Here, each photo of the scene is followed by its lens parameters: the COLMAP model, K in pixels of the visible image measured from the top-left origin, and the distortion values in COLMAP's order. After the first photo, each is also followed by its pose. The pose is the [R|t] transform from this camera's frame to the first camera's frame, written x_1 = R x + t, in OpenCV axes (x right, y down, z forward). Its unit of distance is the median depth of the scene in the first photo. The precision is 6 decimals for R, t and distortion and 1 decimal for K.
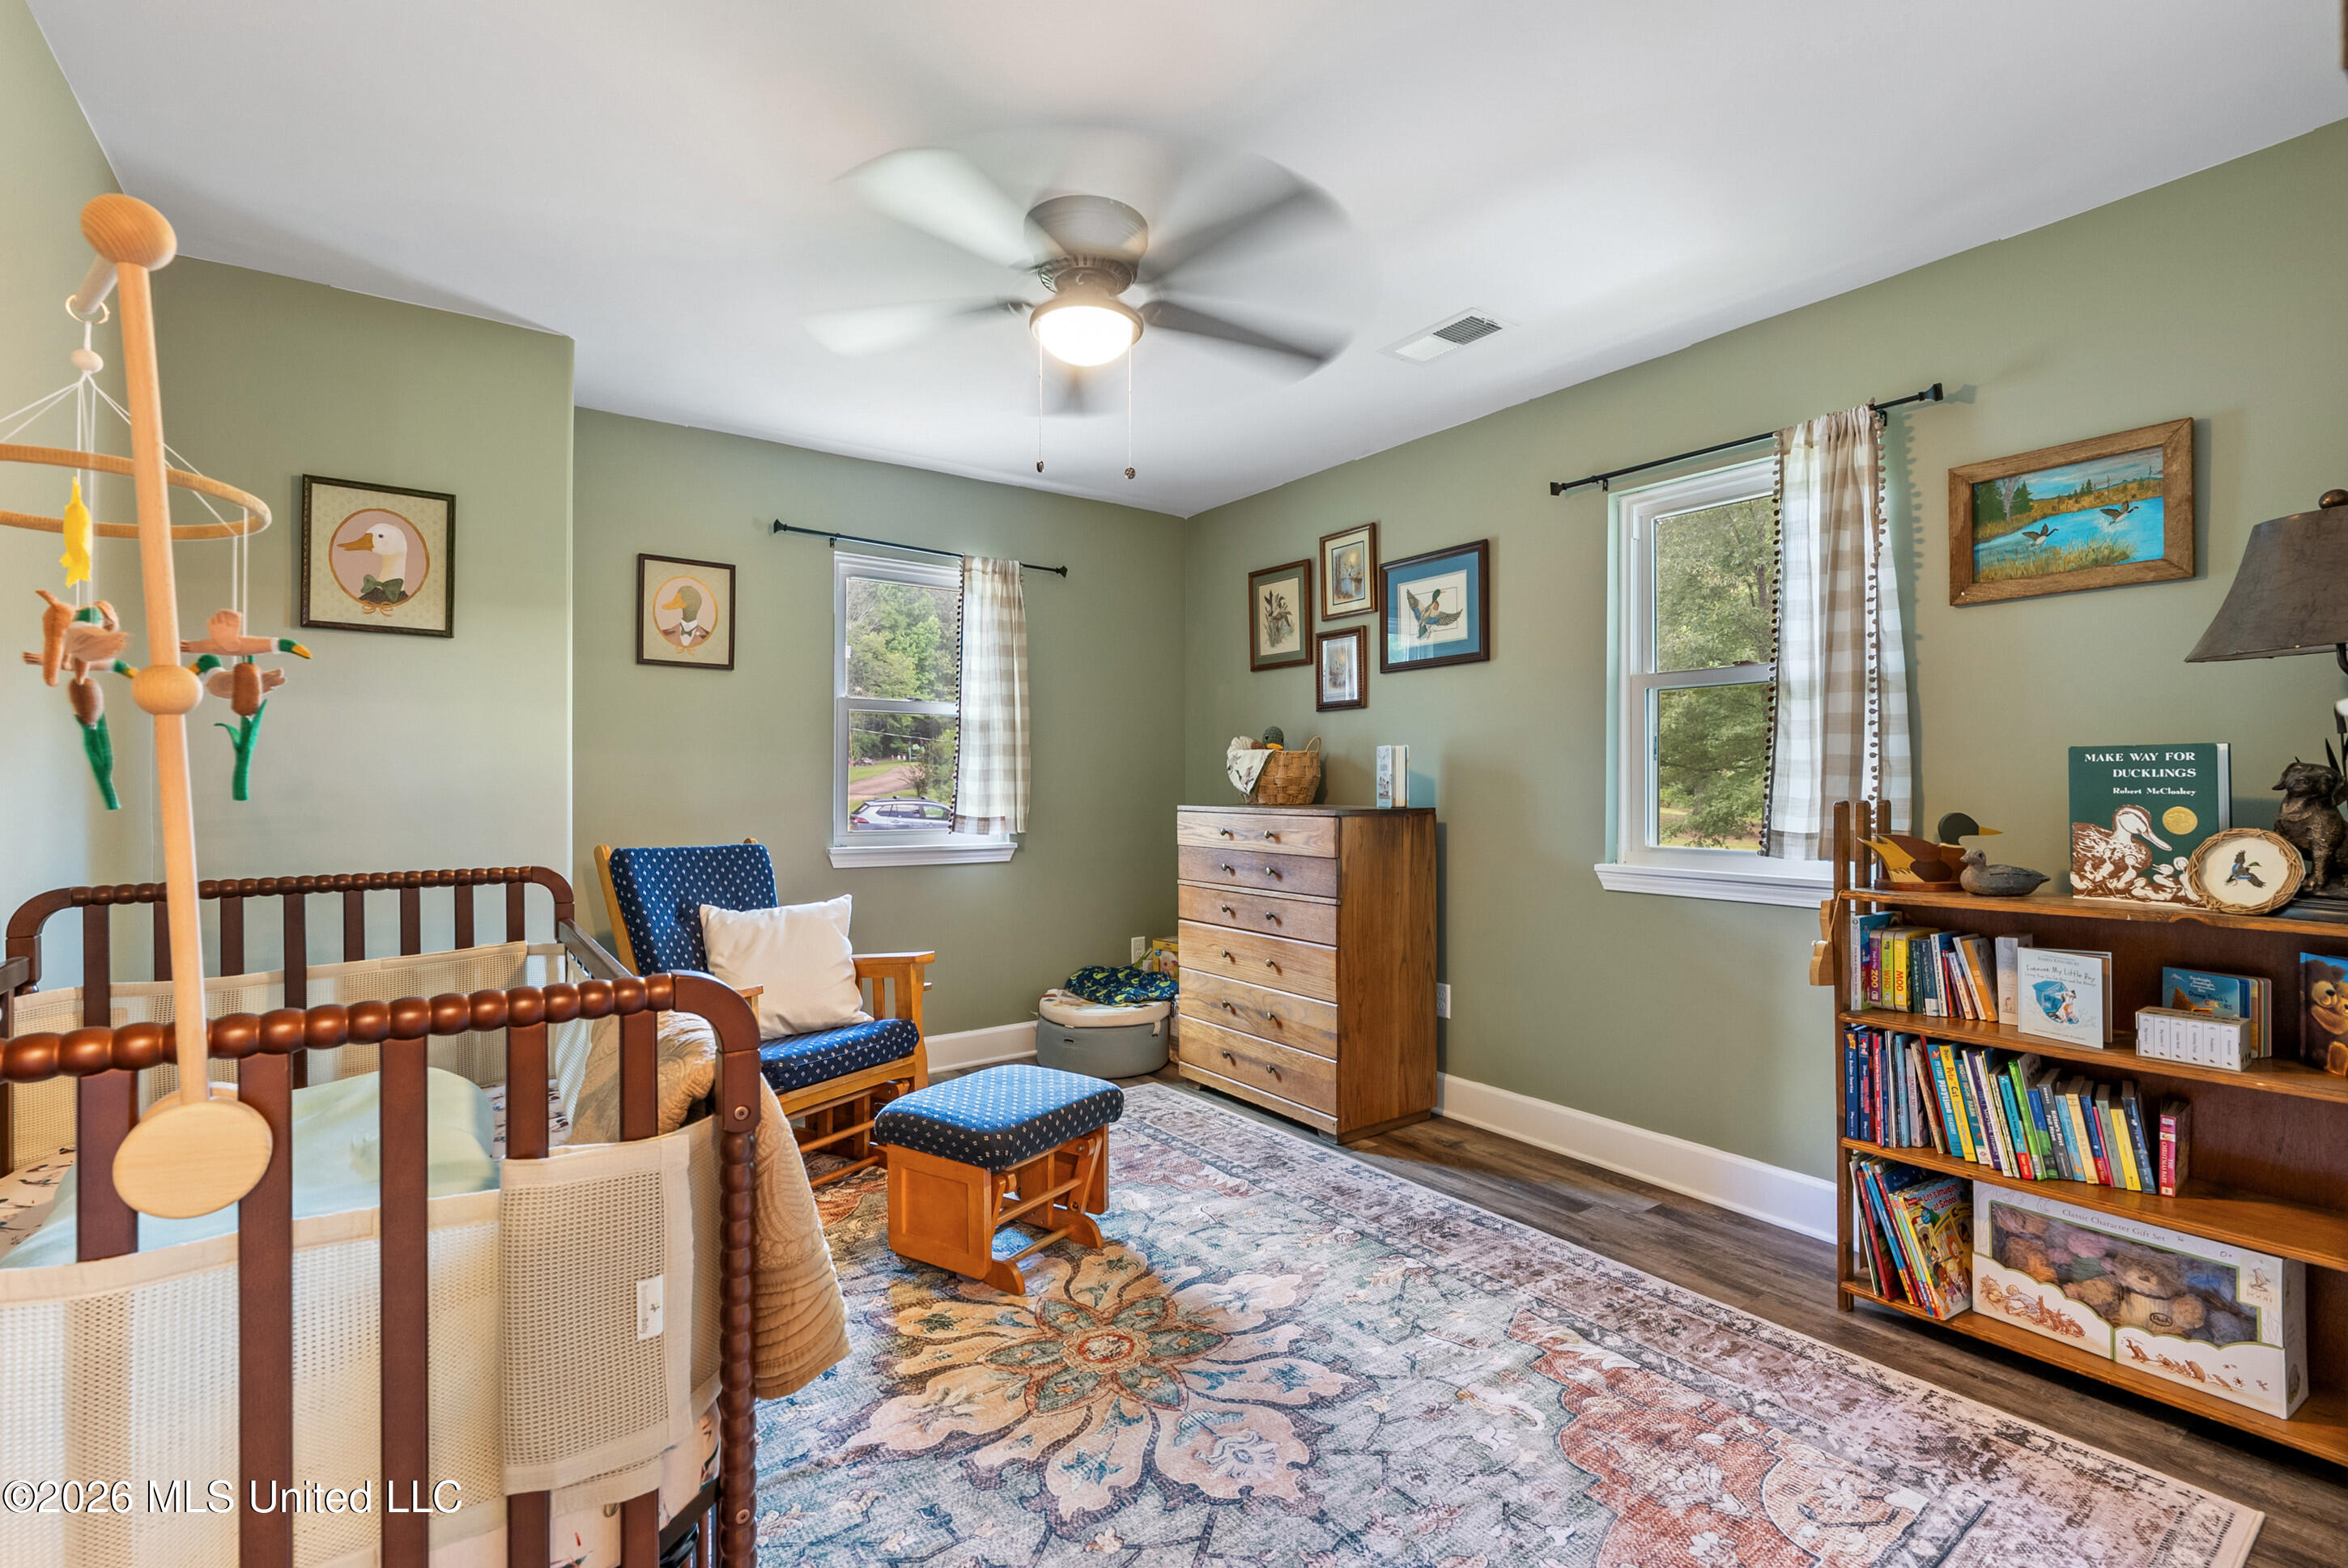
lens RADIAL K [[1060.8, 0, 1174.2], [0, 1060.8, 775.4], [0, 0, 1]] dist [-0.004867, 0.002616]
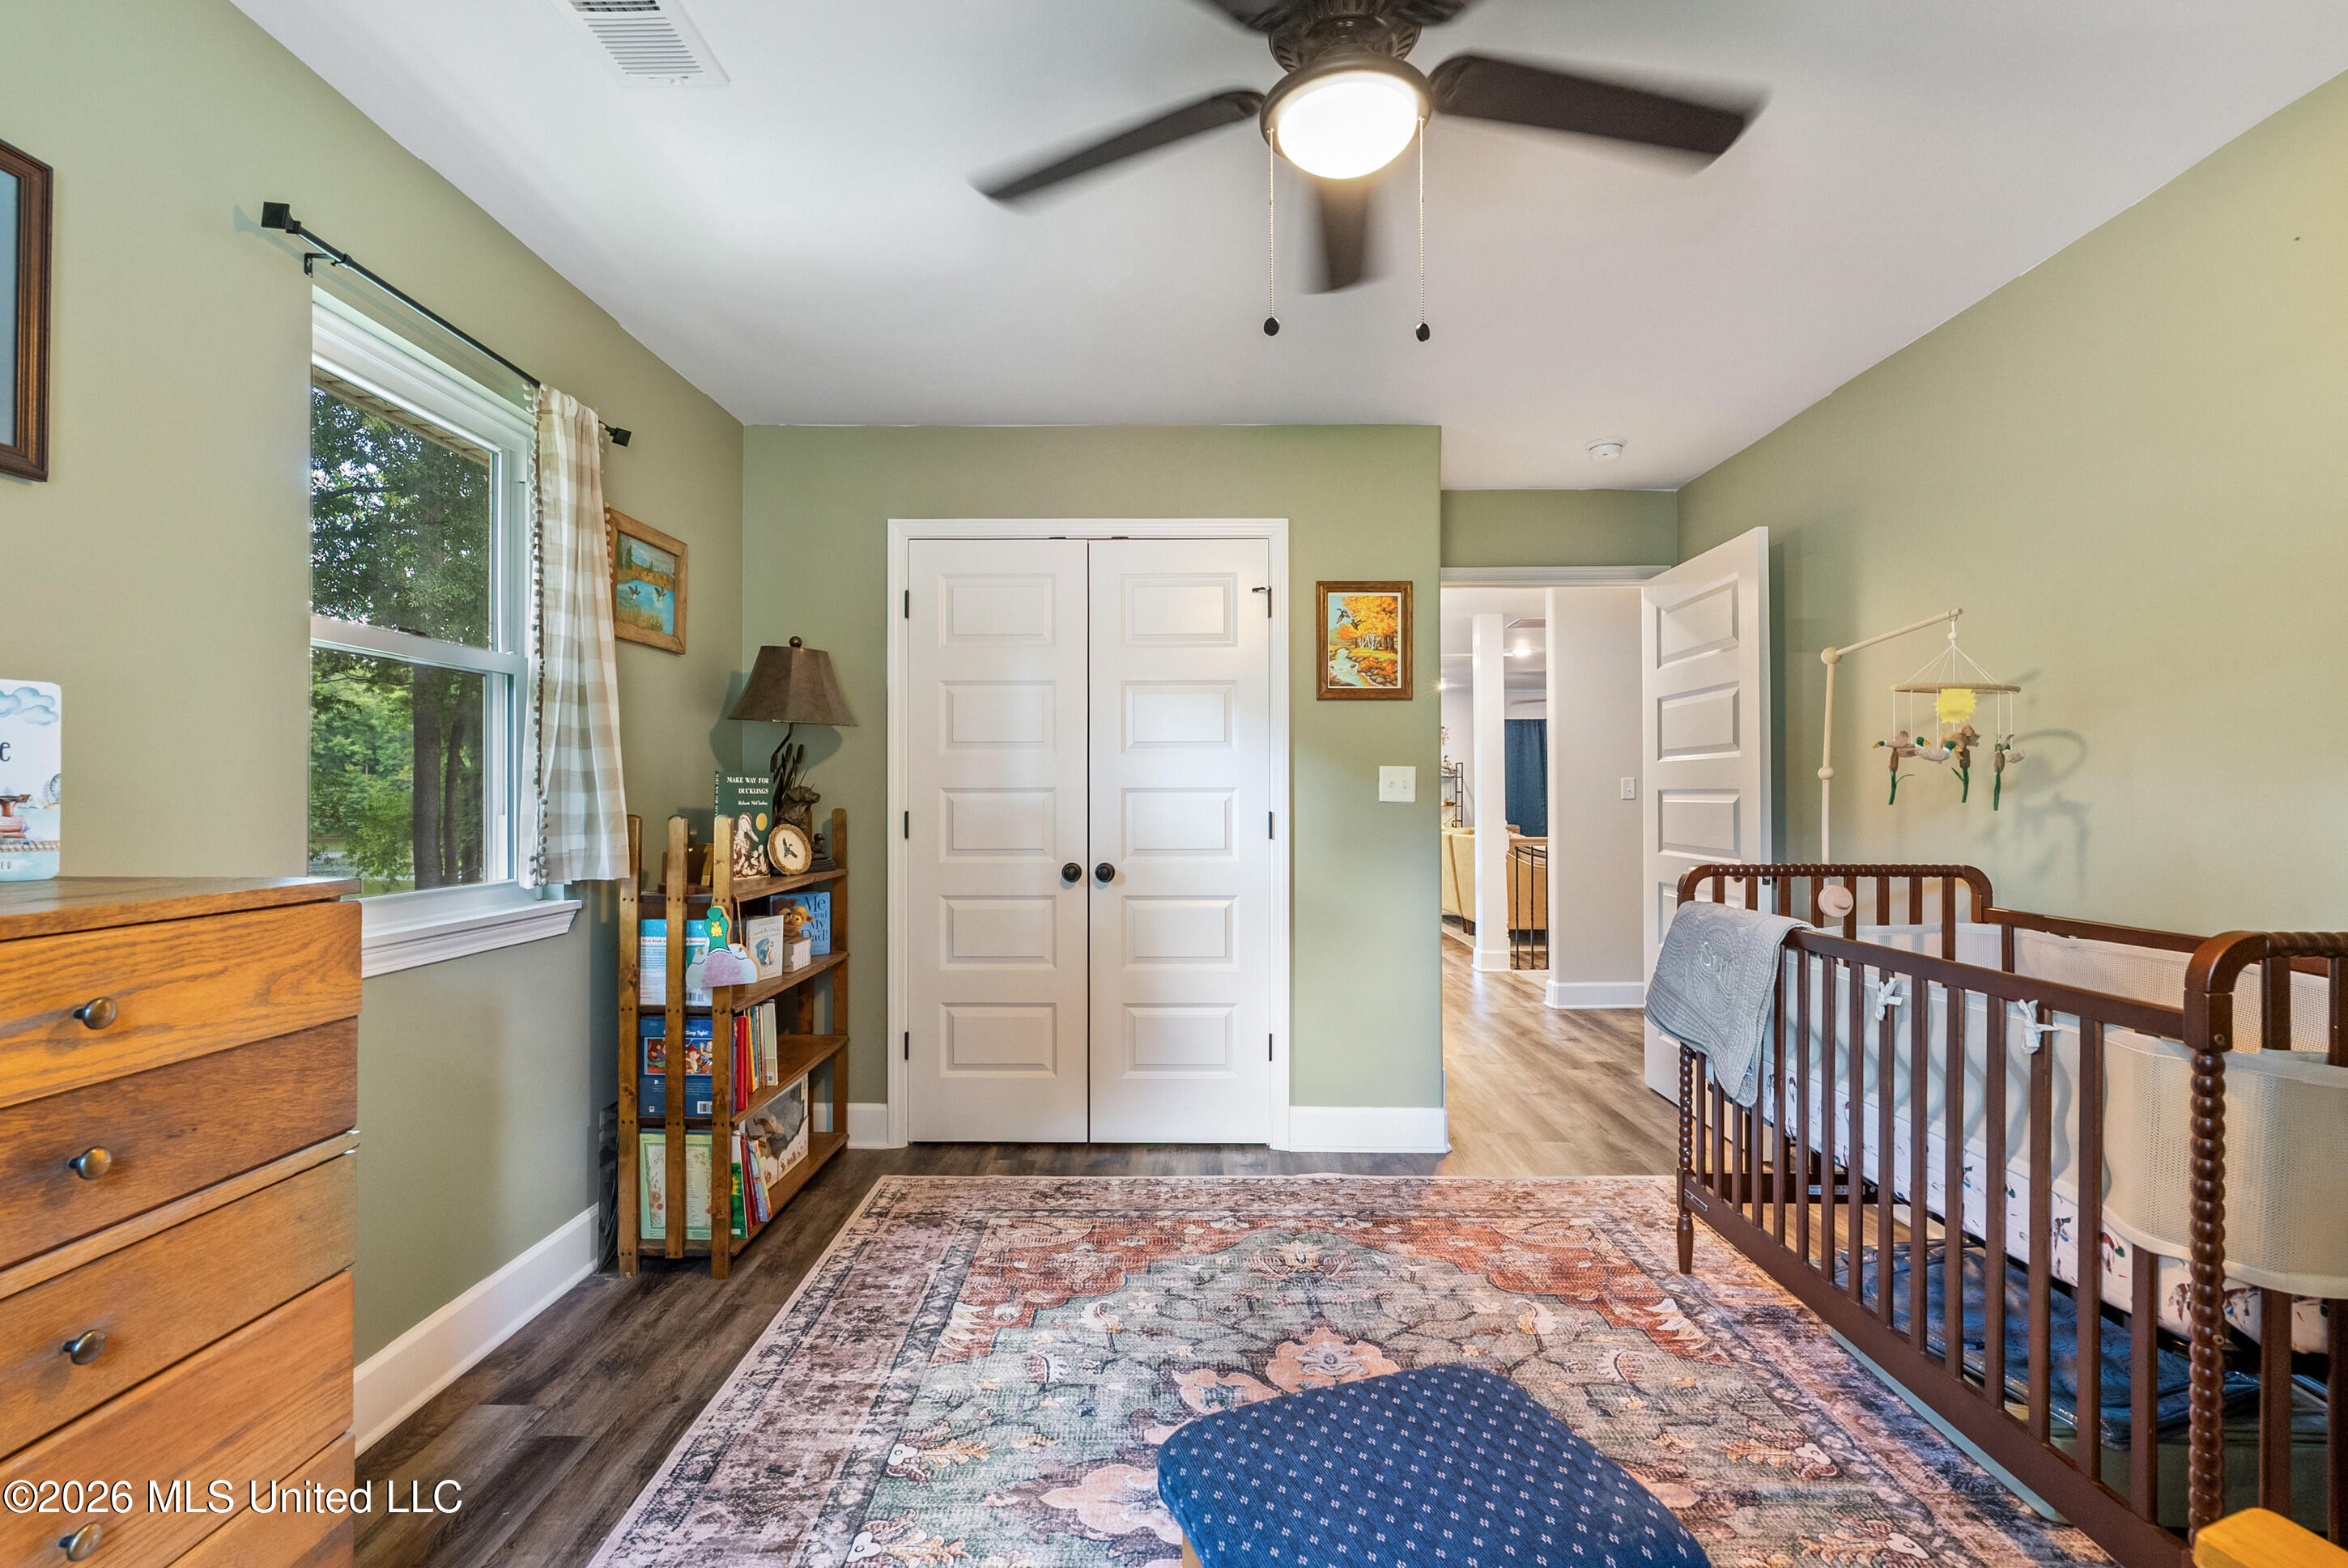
lens RADIAL K [[1060.8, 0, 1171.6], [0, 1060.8, 796.5], [0, 0, 1]] dist [-0.004867, 0.002616]
pose [[-0.802624, 0.000330, 0.596485, -0.442017], [-0.004068, 0.999974, -0.006028, 0.012467], [-0.596471, -0.007265, -0.802602, 1.812927]]
